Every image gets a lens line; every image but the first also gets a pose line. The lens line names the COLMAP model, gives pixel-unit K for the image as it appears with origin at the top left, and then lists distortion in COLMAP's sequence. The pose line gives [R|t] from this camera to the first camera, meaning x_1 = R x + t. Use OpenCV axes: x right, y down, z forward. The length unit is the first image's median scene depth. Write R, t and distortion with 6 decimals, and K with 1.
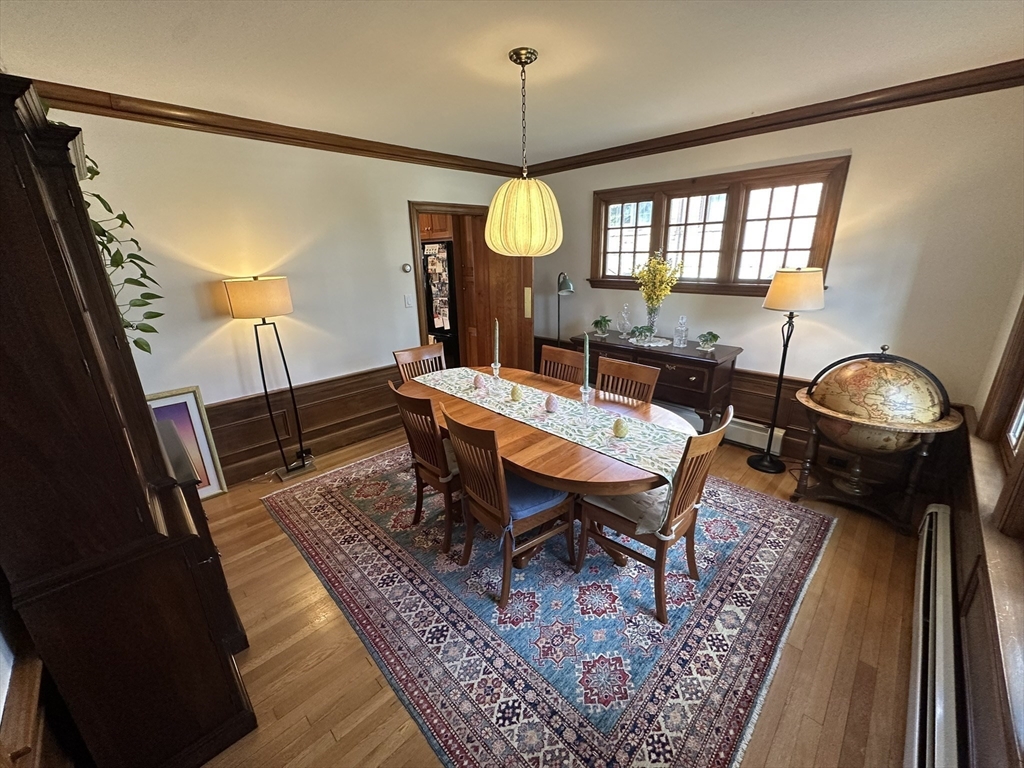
lens RADIAL K [[408.3, 0, 512.0], [0, 408.3, 384.0], [0, 0, 1]] dist [0.000163, 0.000040]
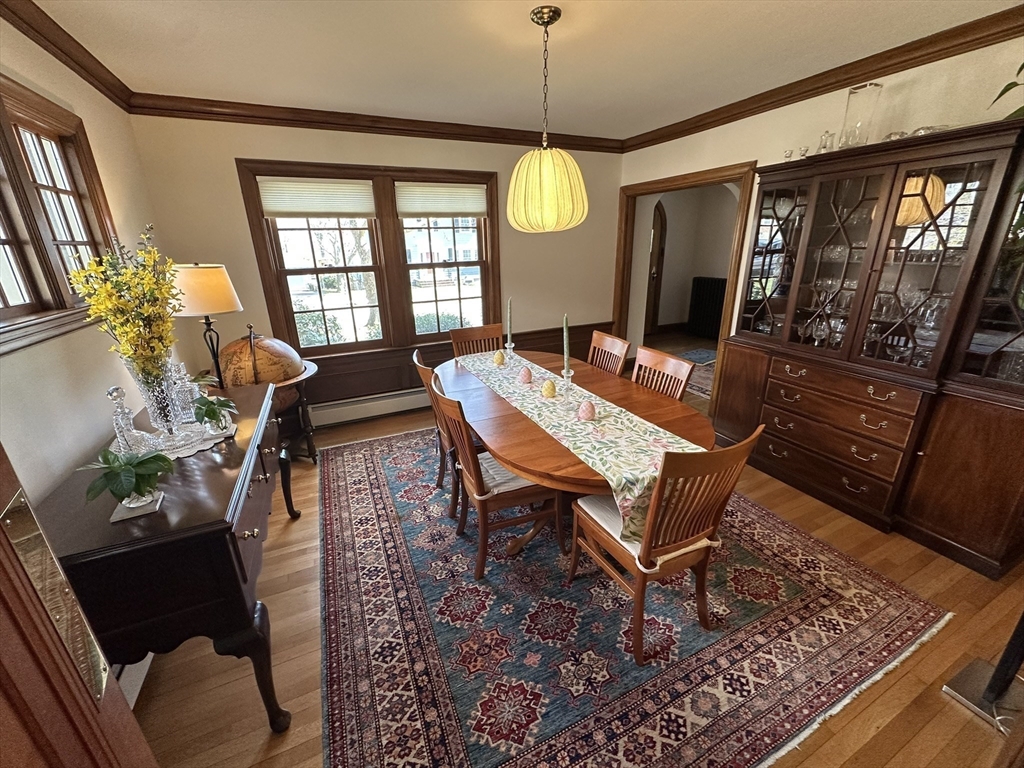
lens RADIAL K [[408.3, 0, 512.0], [0, 408.3, 384.0], [0, 0, 1]] dist [0.000163, 0.000040]
pose [[-0.939657, -0.071784, 0.334503, -0.196052], [0.143262, 0.805325, 0.575262, -0.477581], [-0.310679, 0.588471, -0.746445, 1.588600]]
